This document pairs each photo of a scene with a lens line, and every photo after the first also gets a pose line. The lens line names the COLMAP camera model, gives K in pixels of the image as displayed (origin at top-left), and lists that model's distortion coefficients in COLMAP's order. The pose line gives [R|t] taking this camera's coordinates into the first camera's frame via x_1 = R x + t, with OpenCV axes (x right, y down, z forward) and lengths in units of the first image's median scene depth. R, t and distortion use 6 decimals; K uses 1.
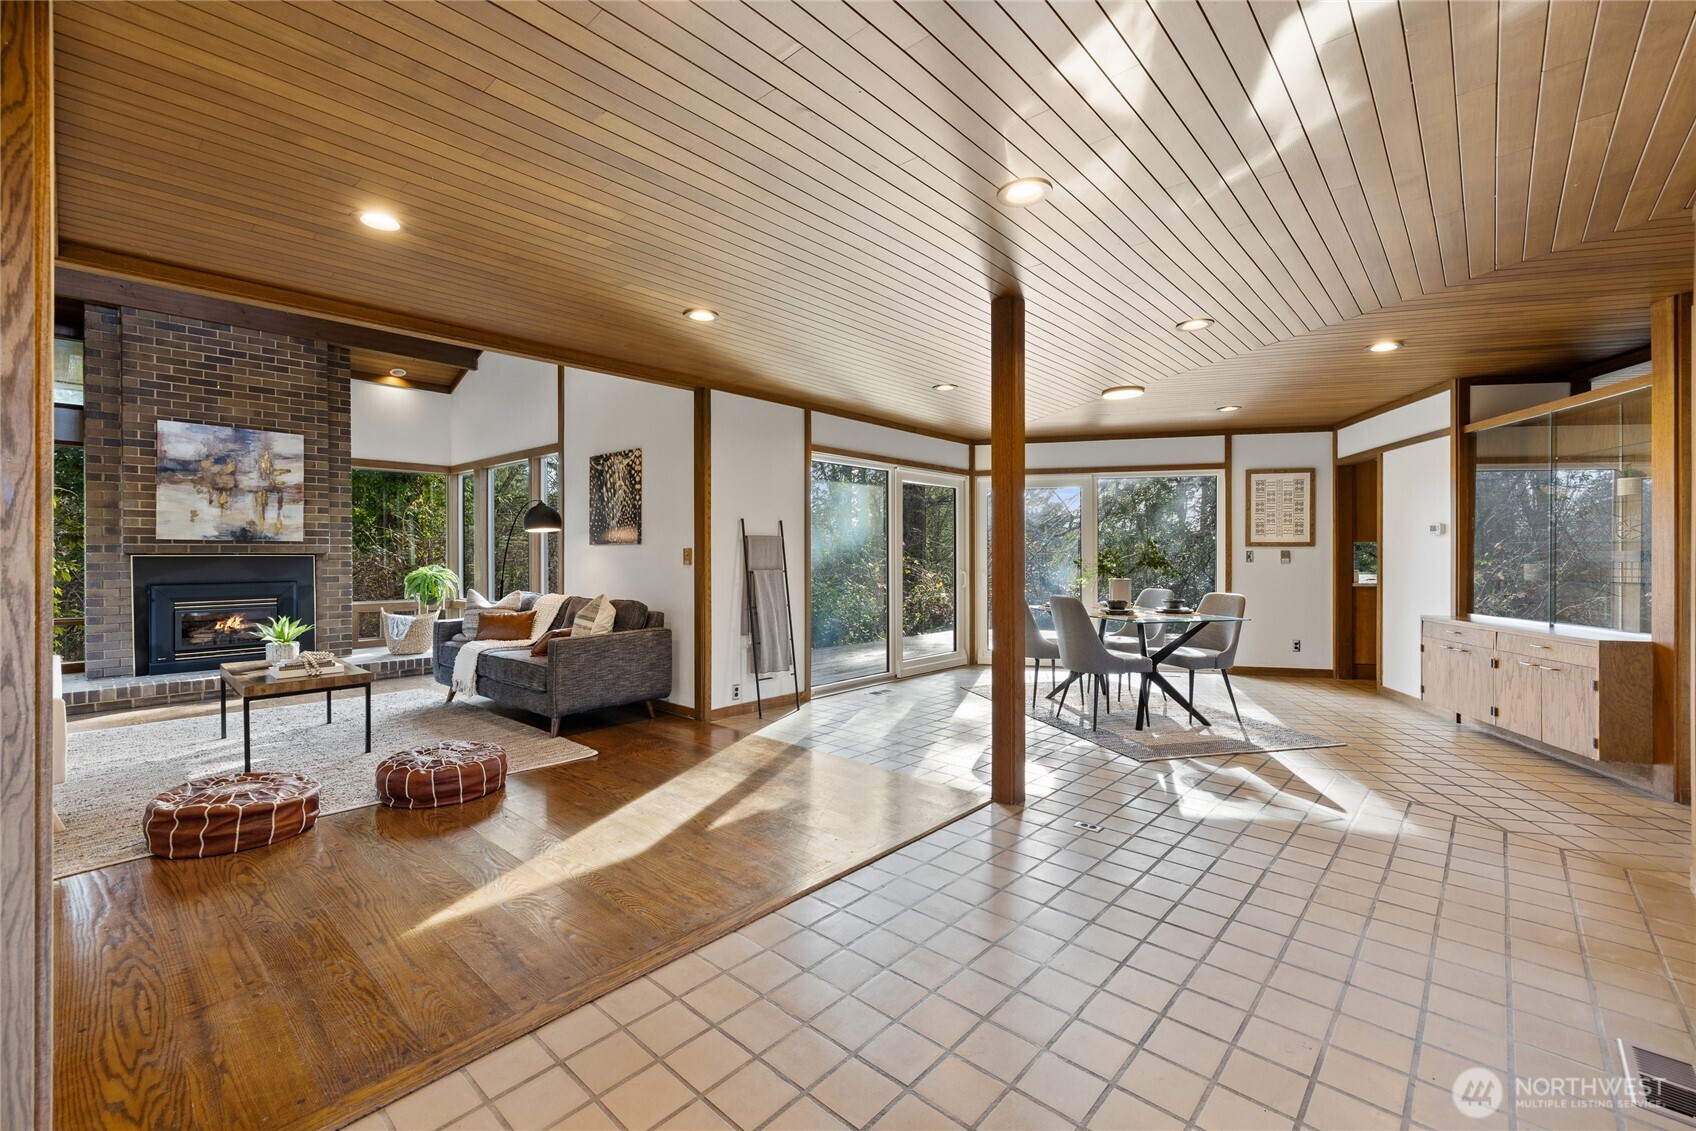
lens RADIAL K [[710.7, 0, 833.8], [0, 710.7, 557.9], [0, 0, 1]] dist [-0.002388, 0.000240]
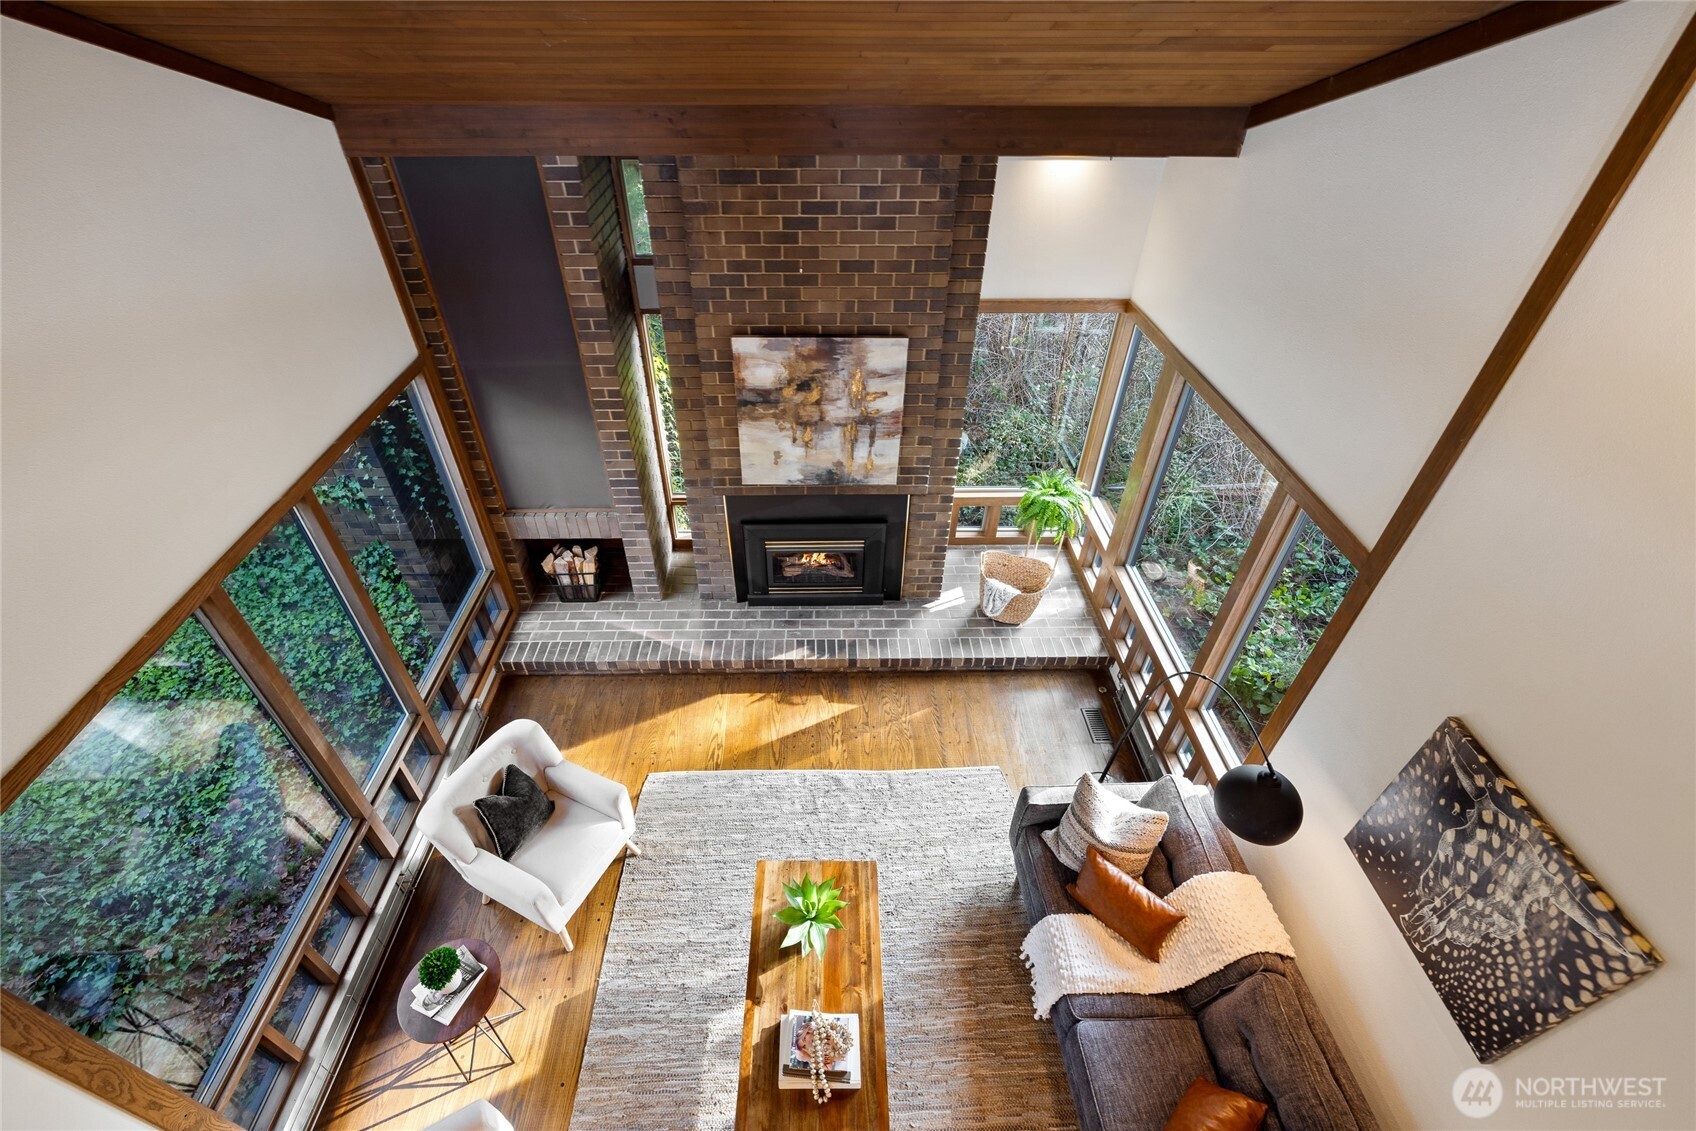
lens RADIAL K [[727.5, 0, 832.2], [0, 727.5, 552.7], [0, 0, 1]] dist [-0.001232, -0.000135]
pose [[0.693266, 0.456075, -0.558012, -0.405720], [-0.011879, 0.781411, 0.623904, -0.463933], [0.720584, -0.425903, 0.547144, 0.599538]]
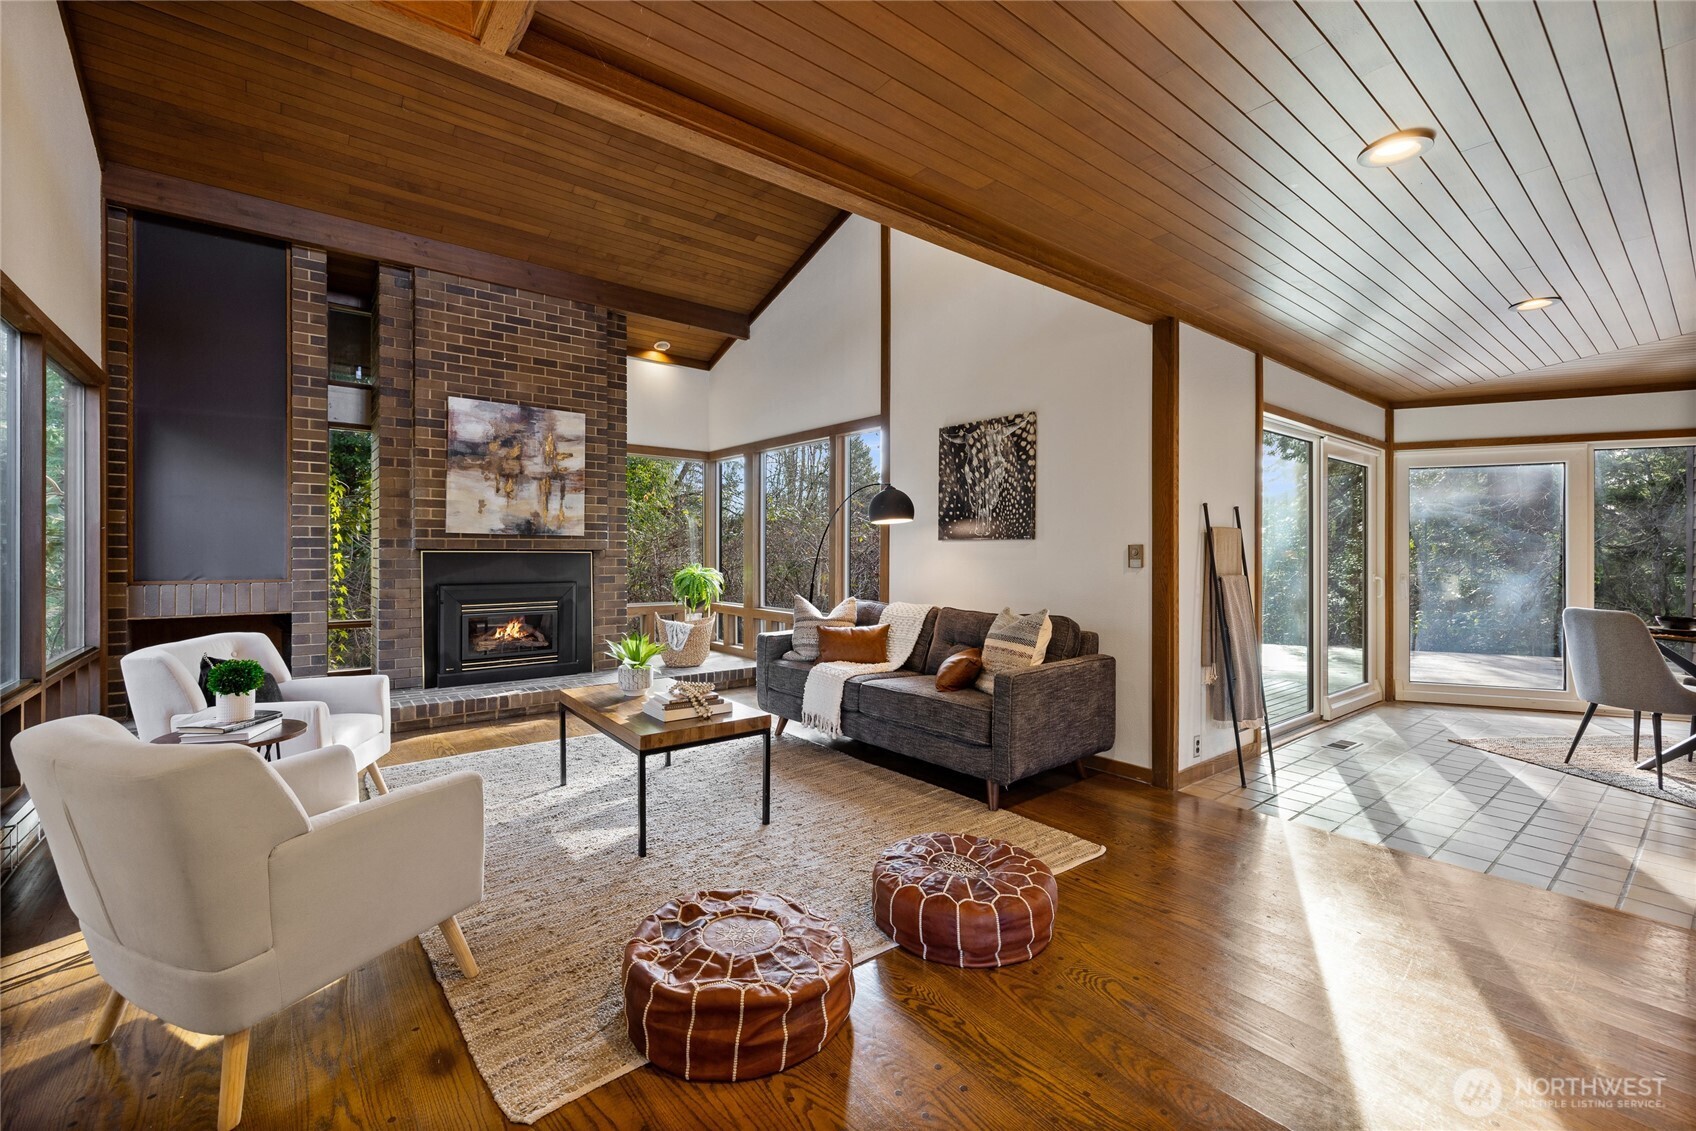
lens RADIAL K [[710.7, 0, 833.8], [0, 710.7, 557.9], [0, 0, 1]] dist [-0.002388, 0.000240]
pose [[0.986761, 0.006157, -0.162065, -0.339077], [-0.005834, 0.999980, 0.002467, -0.000293], [0.162077, -0.001489, 0.986777, 0.210903]]
